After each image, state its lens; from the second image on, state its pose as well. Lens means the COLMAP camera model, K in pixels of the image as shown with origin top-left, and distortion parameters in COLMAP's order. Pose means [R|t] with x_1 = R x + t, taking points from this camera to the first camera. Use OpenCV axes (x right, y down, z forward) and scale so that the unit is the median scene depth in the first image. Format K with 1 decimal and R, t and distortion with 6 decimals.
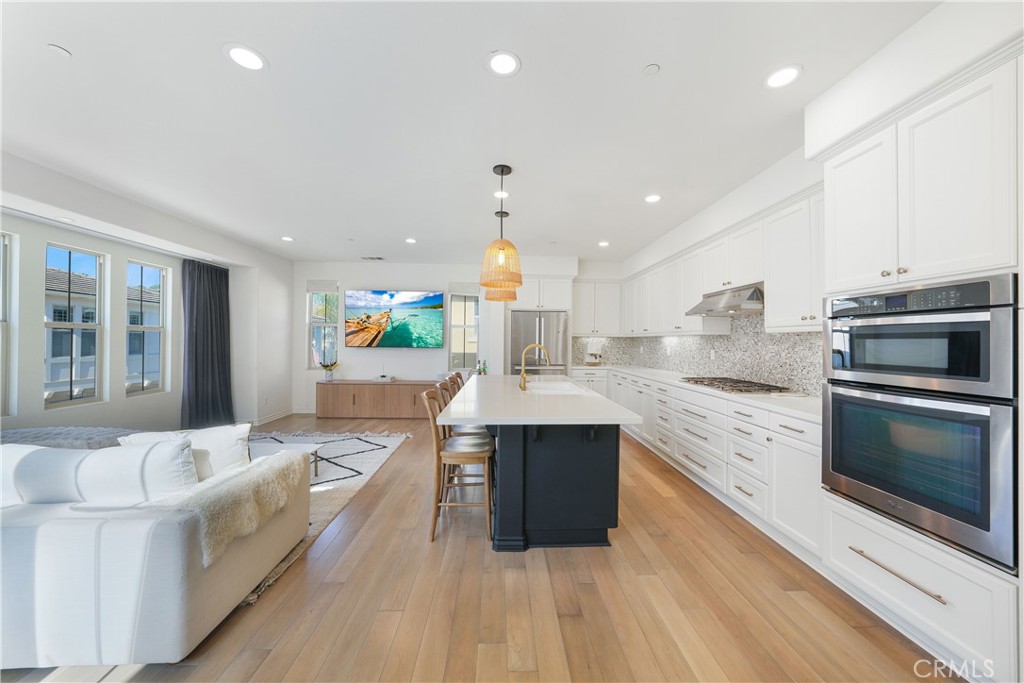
lens RADIAL K [[362.4, 0, 505.1], [0, 362.4, 342.5], [0, 0, 1]] dist [-0.002537, -0.000156]
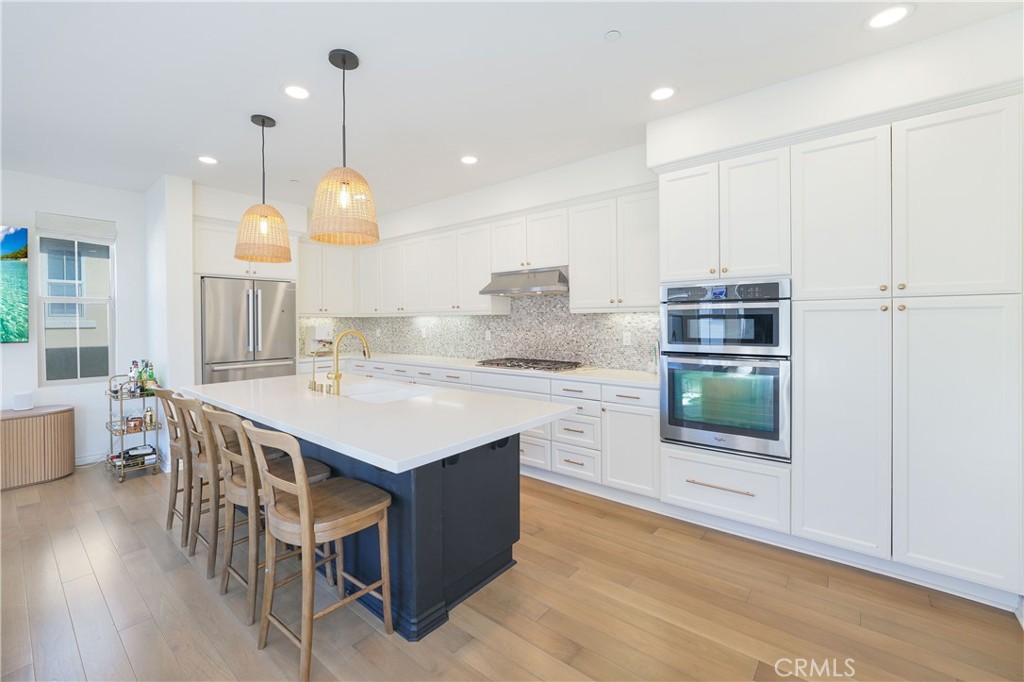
lens RADIAL K [[440.9, 0, 488.6], [0, 440.9, 329.1], [0, 0, 1]] dist [-0.002377, 0.000229]
pose [[0.680814, -0.026518, 0.731976, -0.309113], [0.015445, 0.999642, 0.021849, -0.009346], [-0.732294, -0.003569, 0.680980, 0.208337]]
